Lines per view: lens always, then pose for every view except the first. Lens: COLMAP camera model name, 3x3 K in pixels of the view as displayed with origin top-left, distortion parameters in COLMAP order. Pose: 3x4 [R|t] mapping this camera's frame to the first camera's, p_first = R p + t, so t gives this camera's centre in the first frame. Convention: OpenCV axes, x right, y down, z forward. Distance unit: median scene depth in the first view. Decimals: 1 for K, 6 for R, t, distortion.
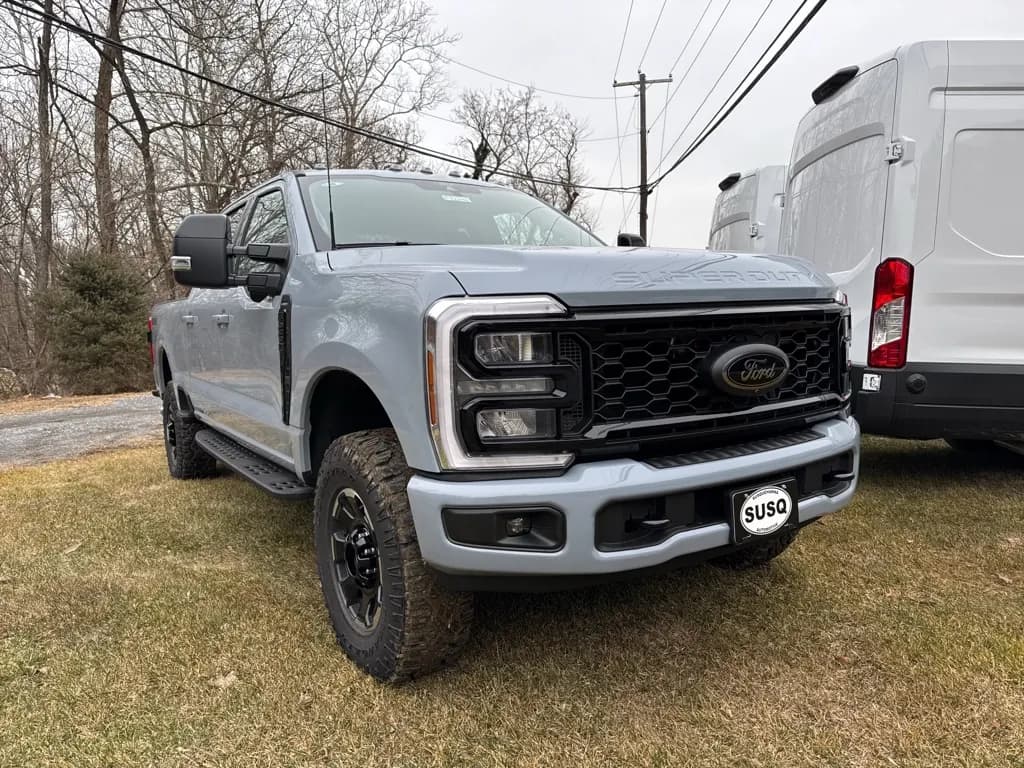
lens RADIAL K [[708.0, 0, 512.0], [0, 708.0, 384.0], [0, 0, 1]] dist [0.003111, -0.007543]
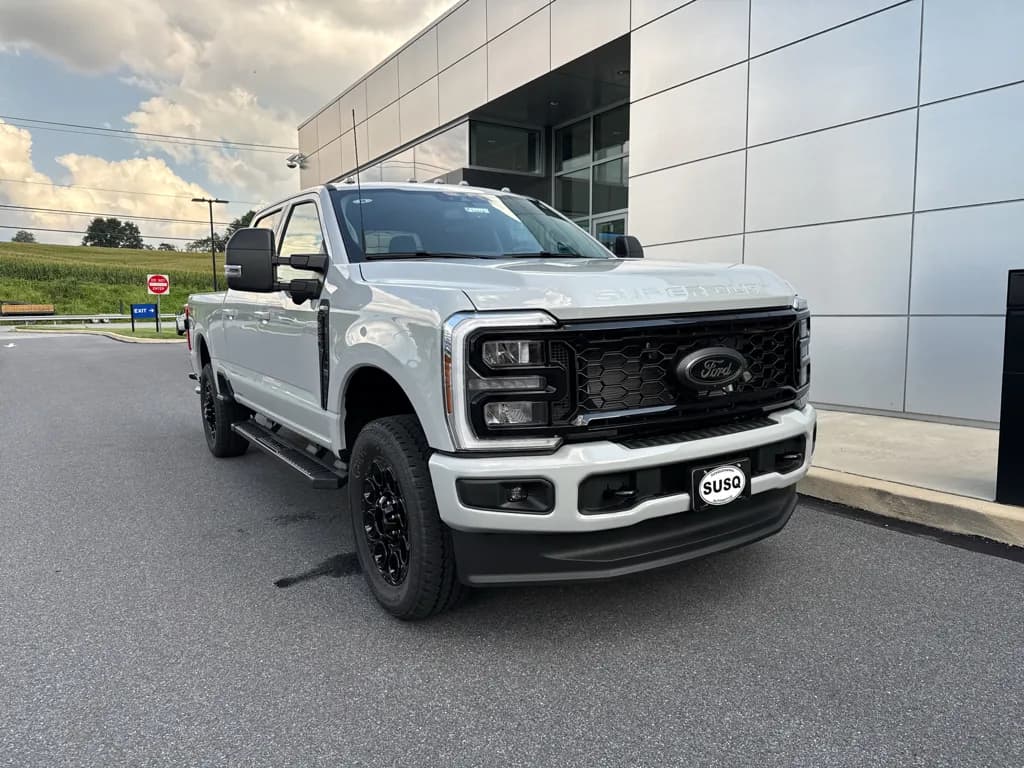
lens RADIAL K [[708.0, 0, 512.0], [0, 708.0, 384.0], [0, 0, 1]] dist [0.003111, -0.007543]
pose [[0.999665, 0.003767, -0.025611, 0.028857], [-0.003004, 0.999552, 0.029776, -0.031462], [0.025712, -0.029689, 0.999228, -0.234660]]
